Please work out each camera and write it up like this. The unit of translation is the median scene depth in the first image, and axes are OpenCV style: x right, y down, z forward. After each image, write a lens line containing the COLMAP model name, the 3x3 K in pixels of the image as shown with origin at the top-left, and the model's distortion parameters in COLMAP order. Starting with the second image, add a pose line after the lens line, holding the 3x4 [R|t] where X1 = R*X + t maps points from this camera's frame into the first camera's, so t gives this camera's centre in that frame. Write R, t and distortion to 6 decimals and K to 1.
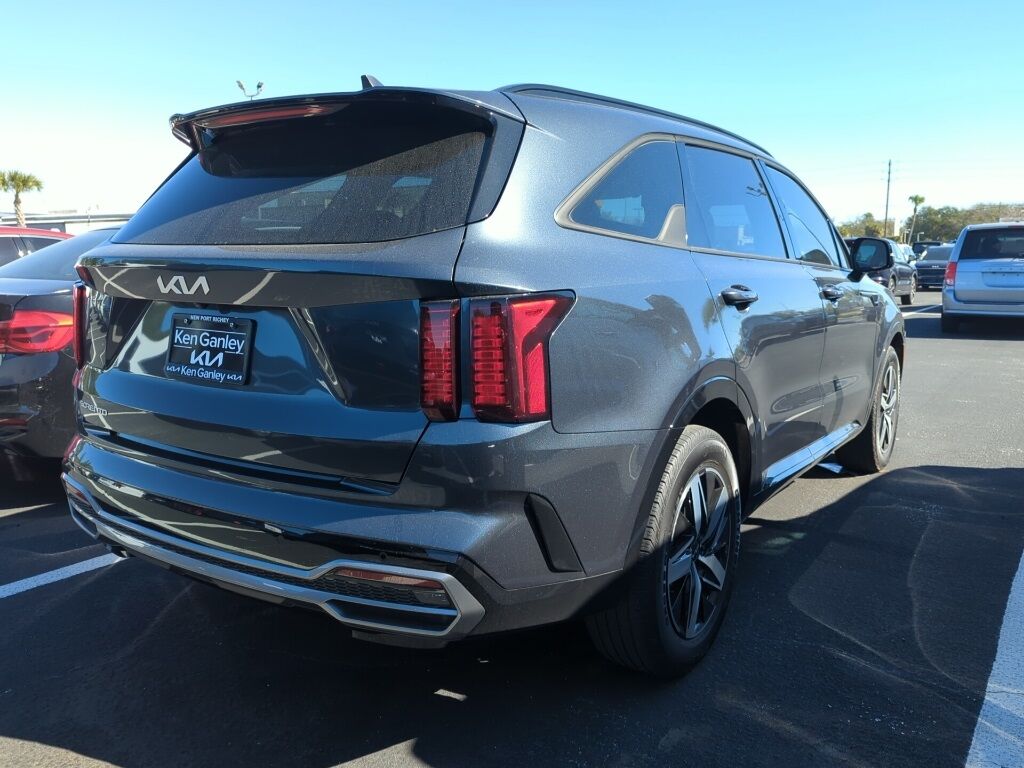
lens RADIAL K [[778.2, 0, 512.0], [0, 778.2, 384.0], [0, 0, 1]] dist [0.002993, 0.003010]
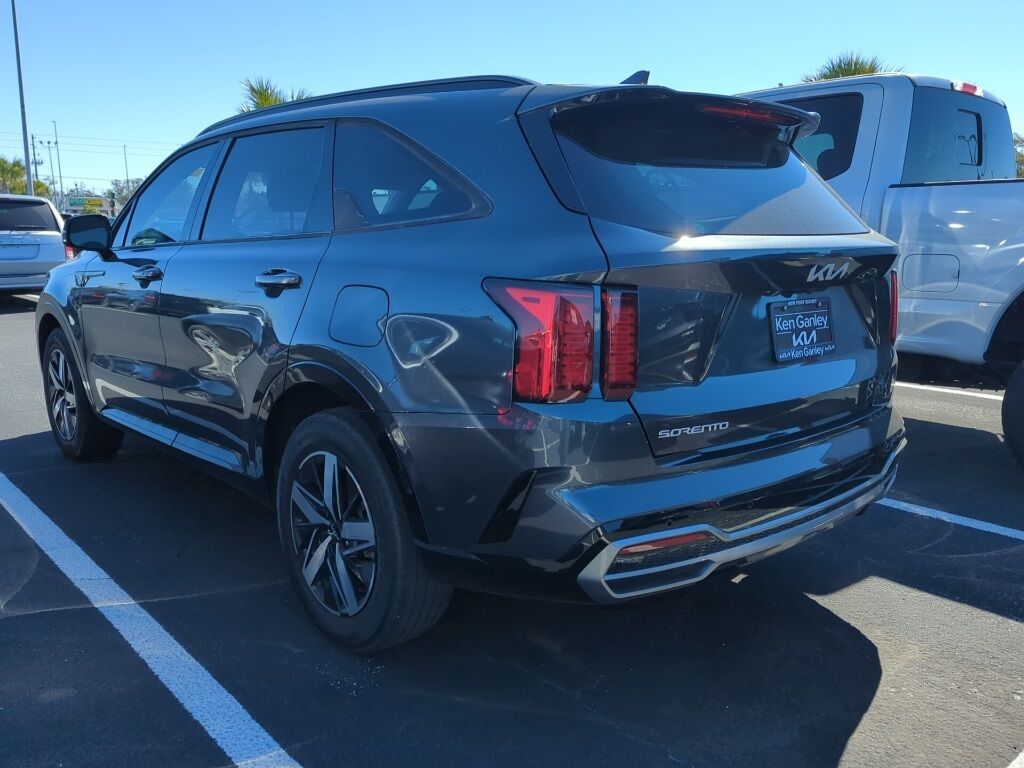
lens RADIAL K [[777.9, 0, 512.0], [0, 777.9, 384.0], [0, 0, 1]] dist [0.005281, 0.001954]
pose [[0.309334, -0.189419, 0.931897, -1.557782], [0.155696, 0.976826, 0.146869, -0.195856], [-0.938121, 0.099661, 0.331657, 1.029010]]
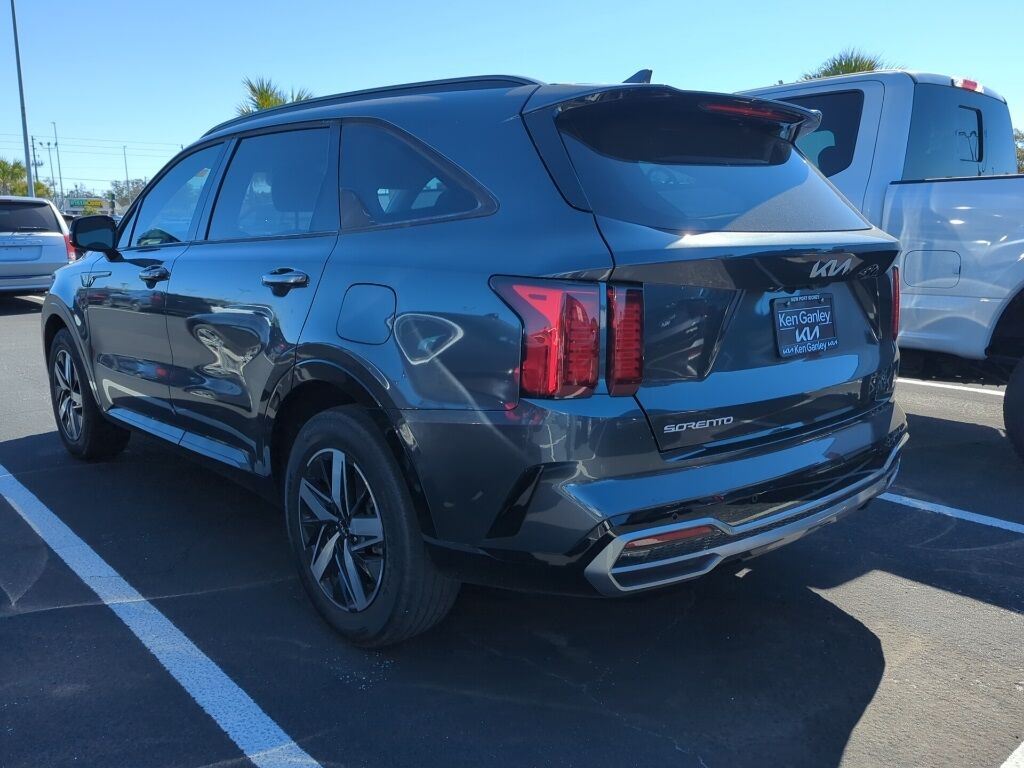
lens RADIAL K [[778.2, 0, 512.0], [0, 778.2, 384.0], [0, 0, 1]] dist [0.002993, 0.003010]
pose [[0.309983, -0.192599, 0.931030, -1.573347], [0.160956, 0.975762, 0.148263, -0.195999], [-0.937019, 0.103896, 0.333469, 1.031806]]
